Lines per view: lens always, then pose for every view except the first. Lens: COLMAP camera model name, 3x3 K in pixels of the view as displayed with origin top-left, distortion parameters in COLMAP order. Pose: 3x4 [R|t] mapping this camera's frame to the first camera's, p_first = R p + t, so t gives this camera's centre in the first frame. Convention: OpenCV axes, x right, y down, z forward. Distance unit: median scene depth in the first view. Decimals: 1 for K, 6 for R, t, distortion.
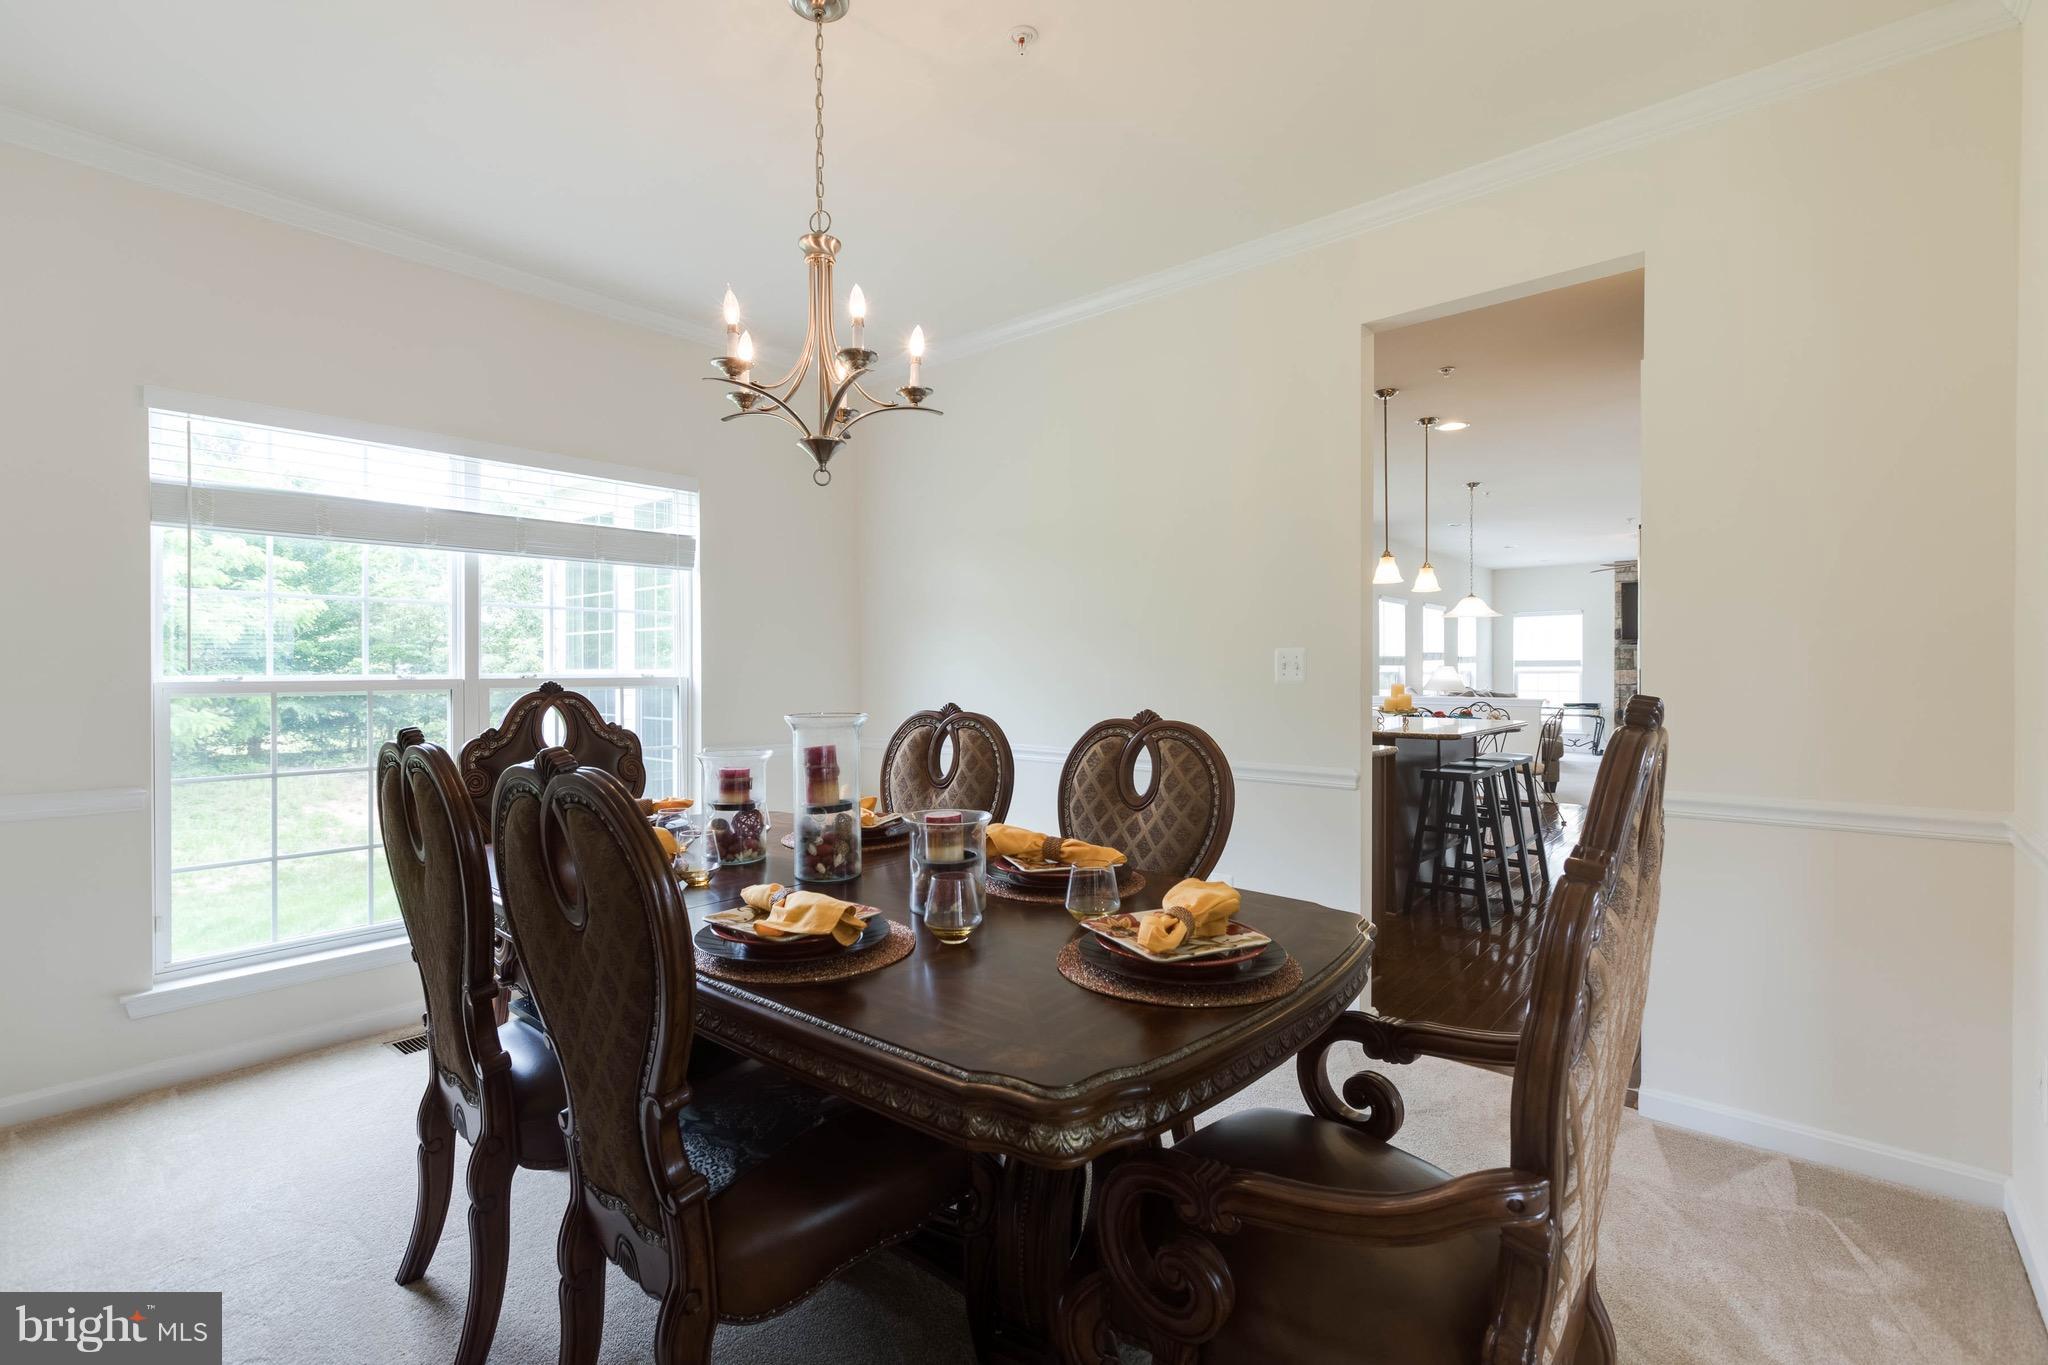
lens RADIAL K [[937.5, 0, 1024.3], [0, 937.5, 668.3], [0, 0, 1]] dist [0.009415, 0.000245]
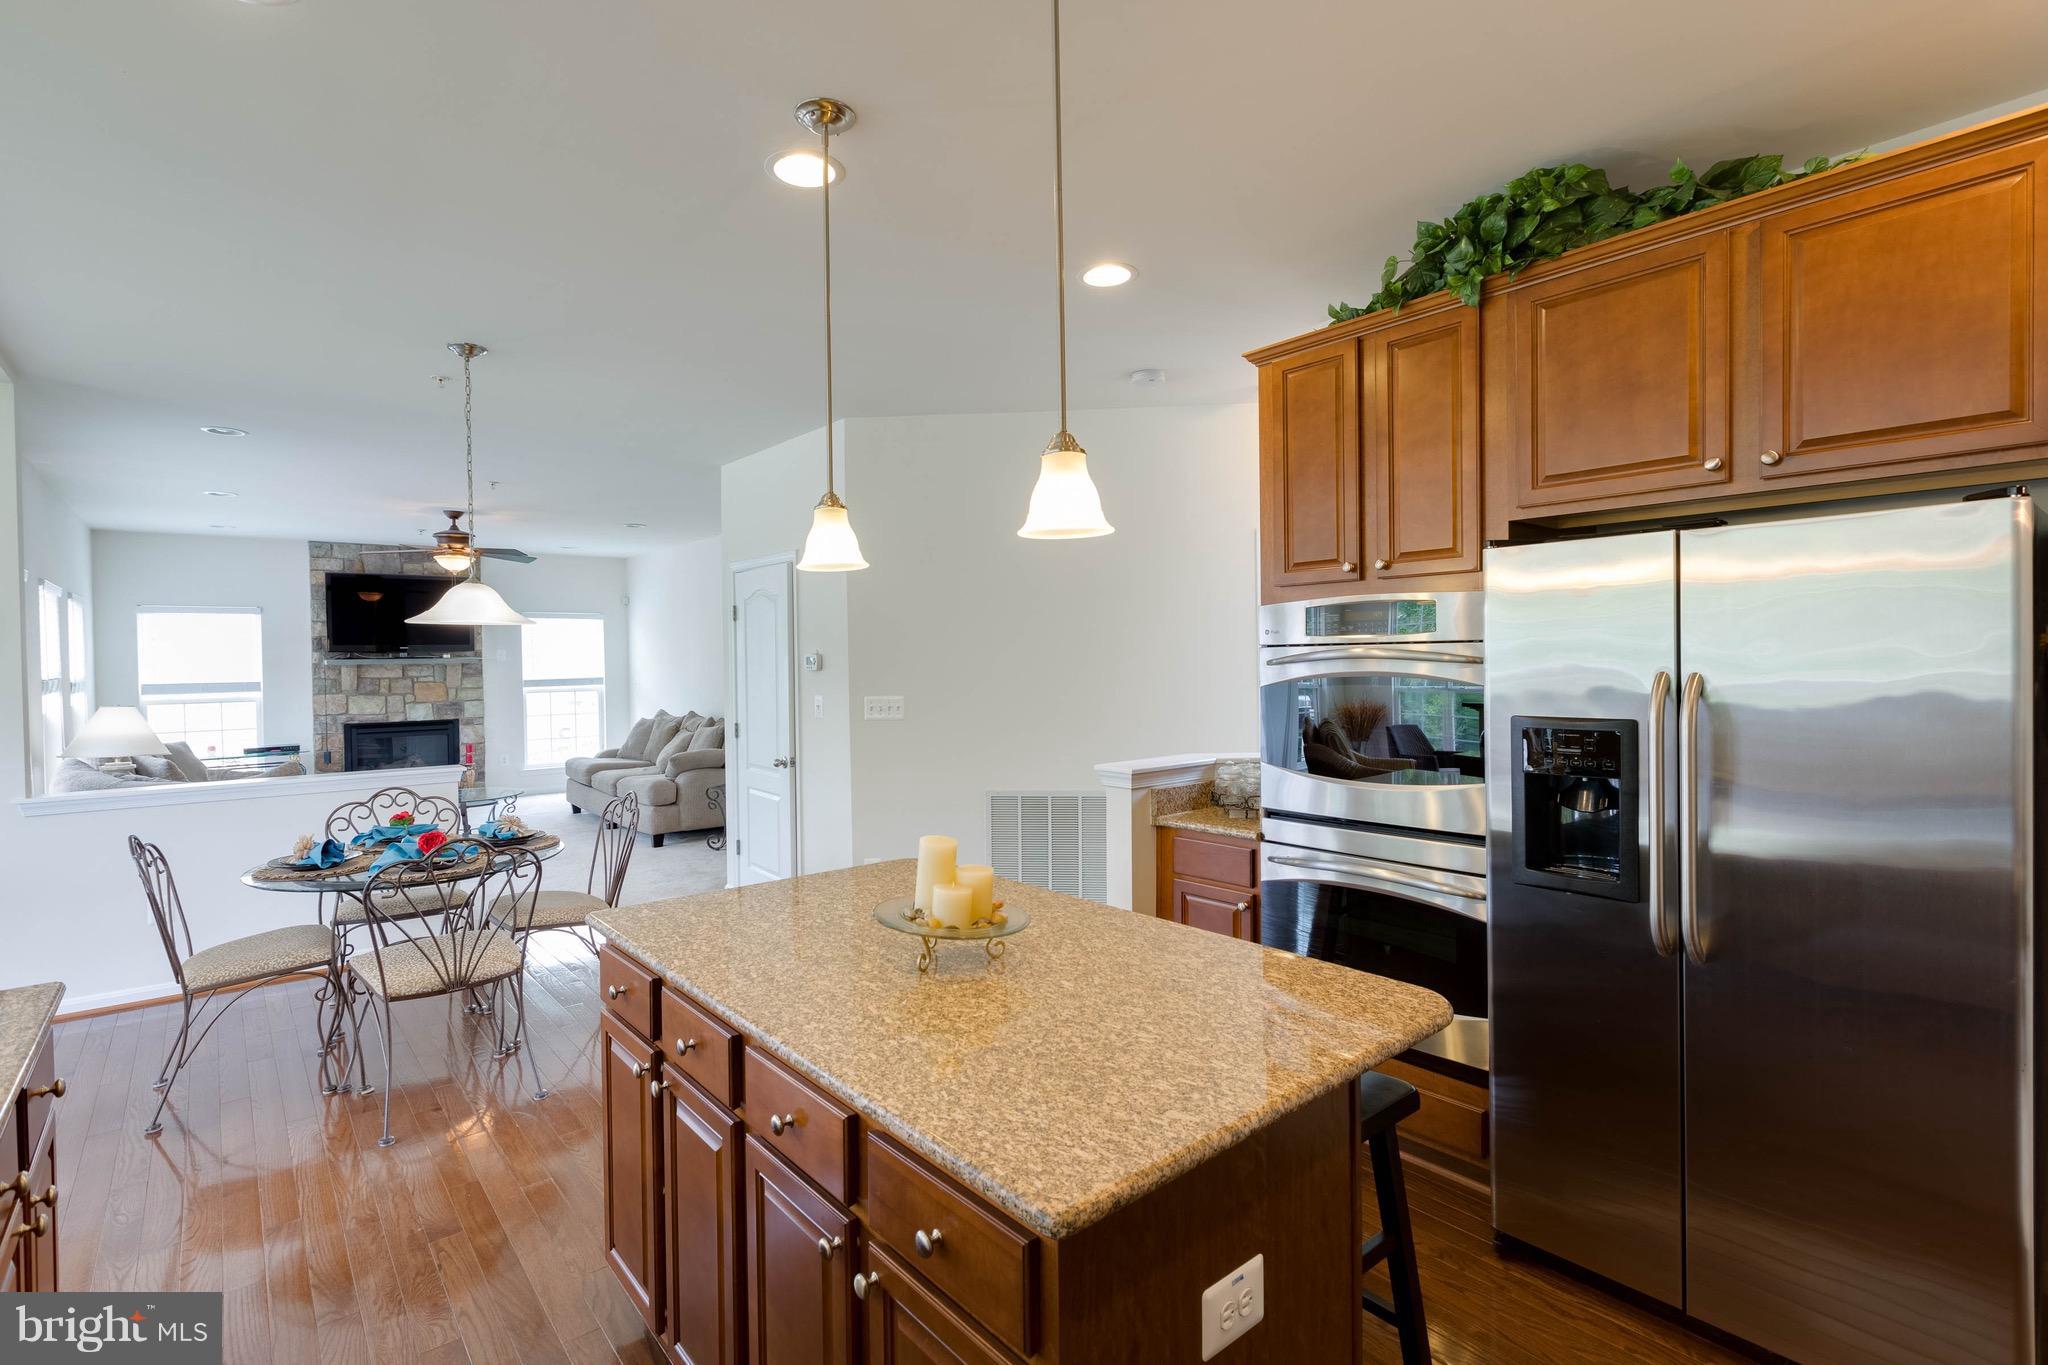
lens RADIAL K [[937.5, 0, 1016.2], [0, 937.5, 668.7], [0, 0, 1]] dist [0.009415, 0.000245]
pose [[0.181935, -0.009502, 0.983265, 0.027510], [0.010761, 0.999913, 0.007672, -0.017873], [-0.983252, 0.009185, 0.182022, 0.350742]]
